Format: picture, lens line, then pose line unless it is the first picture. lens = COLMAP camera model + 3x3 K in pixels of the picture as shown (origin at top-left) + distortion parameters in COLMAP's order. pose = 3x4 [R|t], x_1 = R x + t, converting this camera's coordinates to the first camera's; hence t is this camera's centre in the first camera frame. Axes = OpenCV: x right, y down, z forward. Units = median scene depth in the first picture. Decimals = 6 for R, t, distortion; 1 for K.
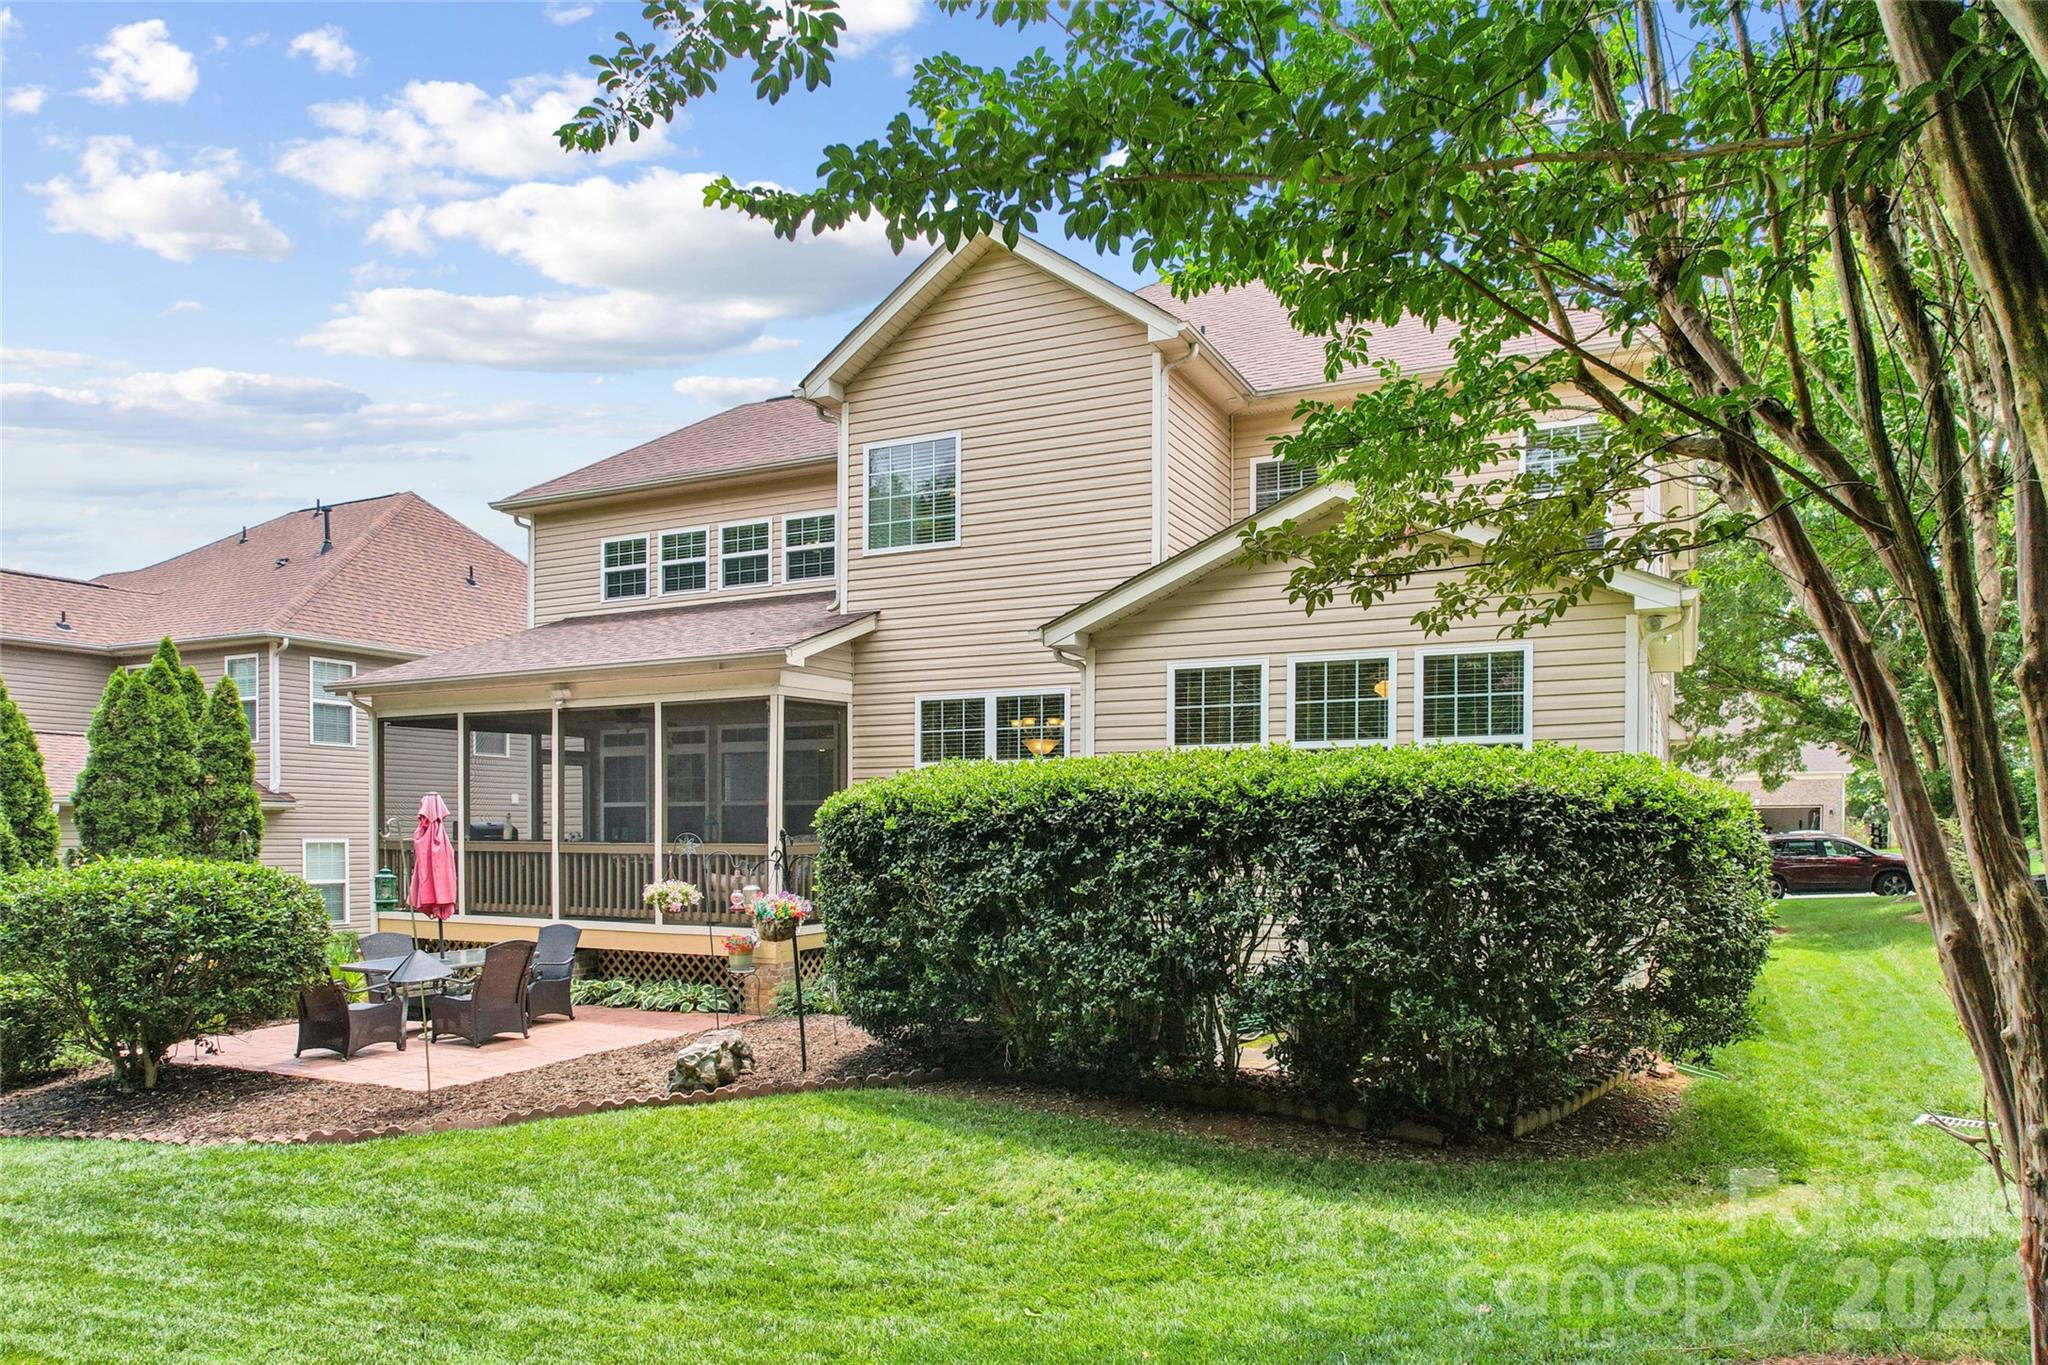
lens RADIAL K [[1353.1, 0, 1027.1], [0, 1353.1, 843.1], [0, 0, 1]] dist [-0.056129, 0.078258]
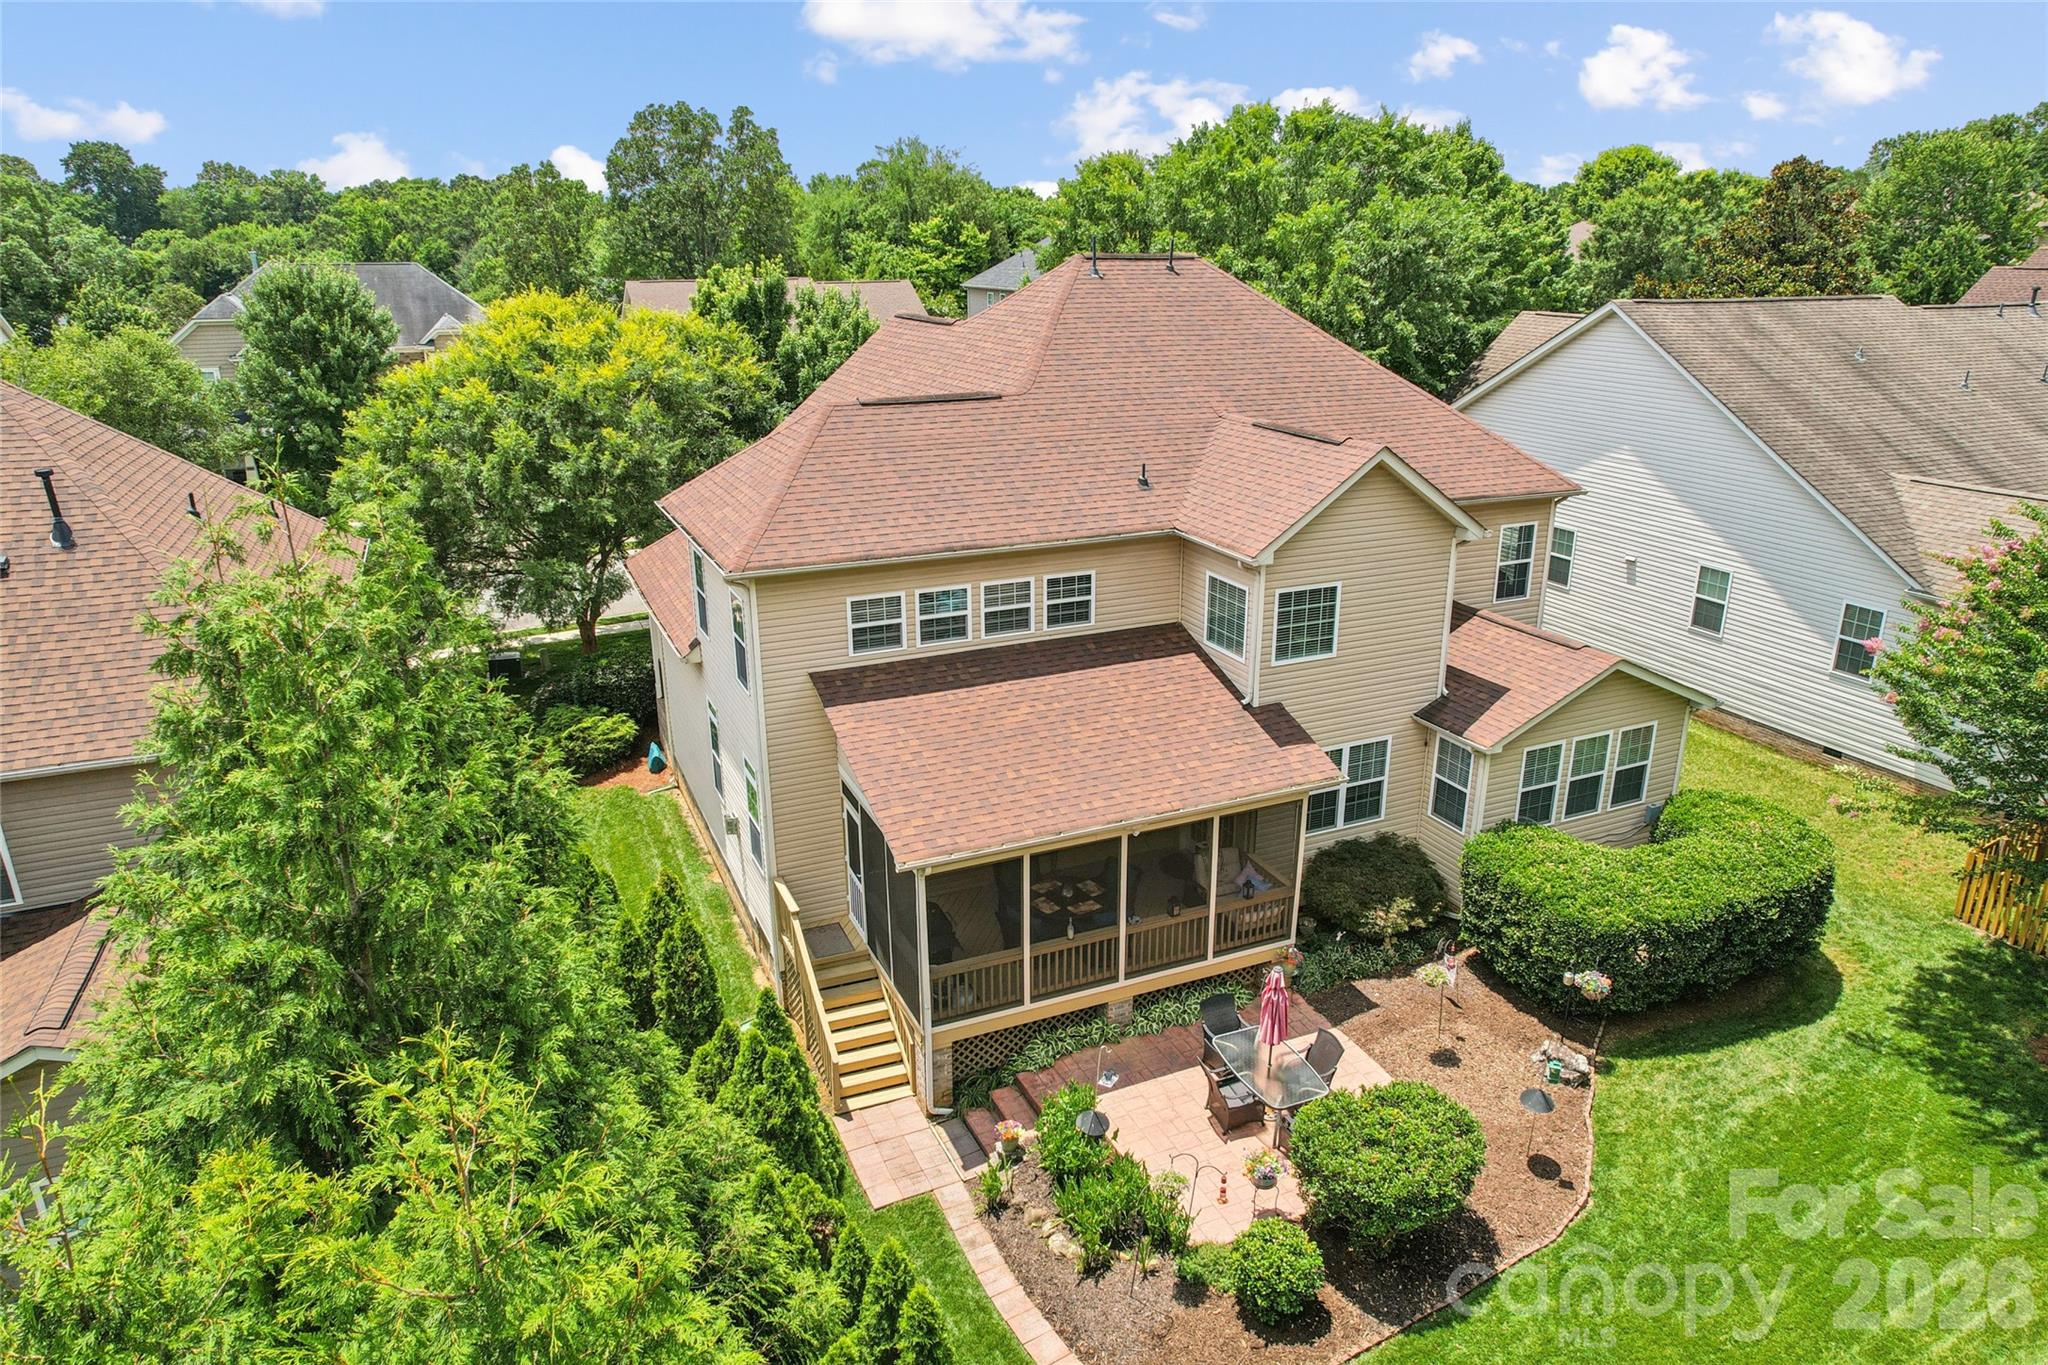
lens RADIAL K [[1290.2, 0, 1024.0], [0, 1290.2, 682.5], [0, 0, 1]] dist [-0.033562, 0.000086]
pose [[0.638925, -0.252250, 0.726736, -1.295598], [0.014984, 0.948611, 0.316089, -0.638957], [-0.769123, -0.191067, 0.609871, 0.382384]]
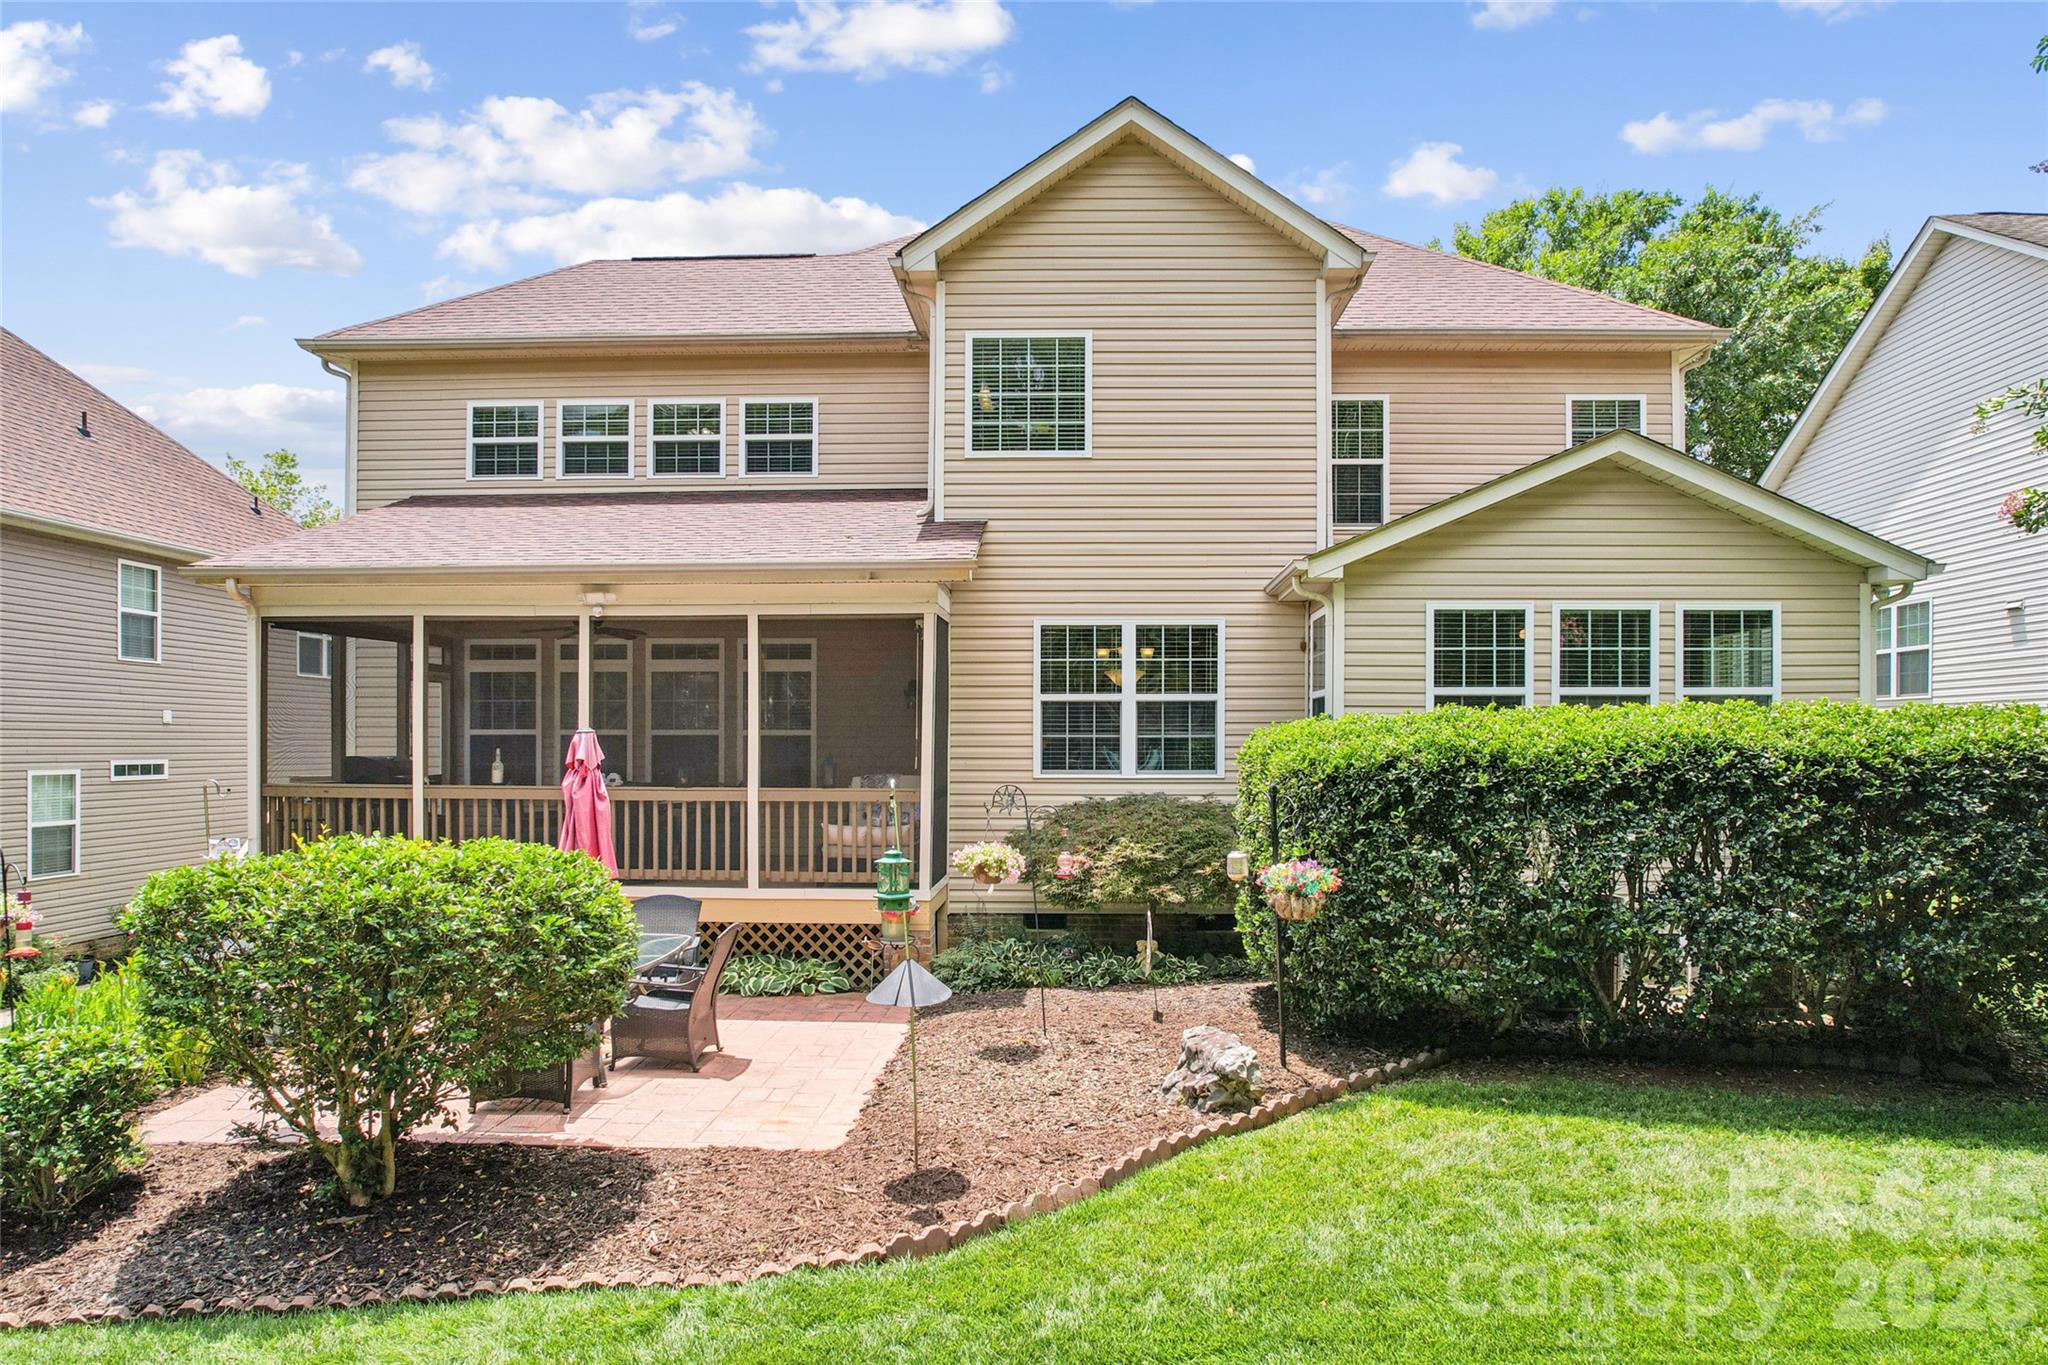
lens RADIAL K [[1317.1, 0, 1019.6], [0, 1317.1, 739.4], [0, 0, 1]] dist [-0.061485, 0.051134]
pose [[0.911399, -0.000243, 0.411525, -0.450998], [0.003947, 0.999959, -0.008151, -0.022451], [-0.411506, 0.009053, 0.911362, 0.211263]]
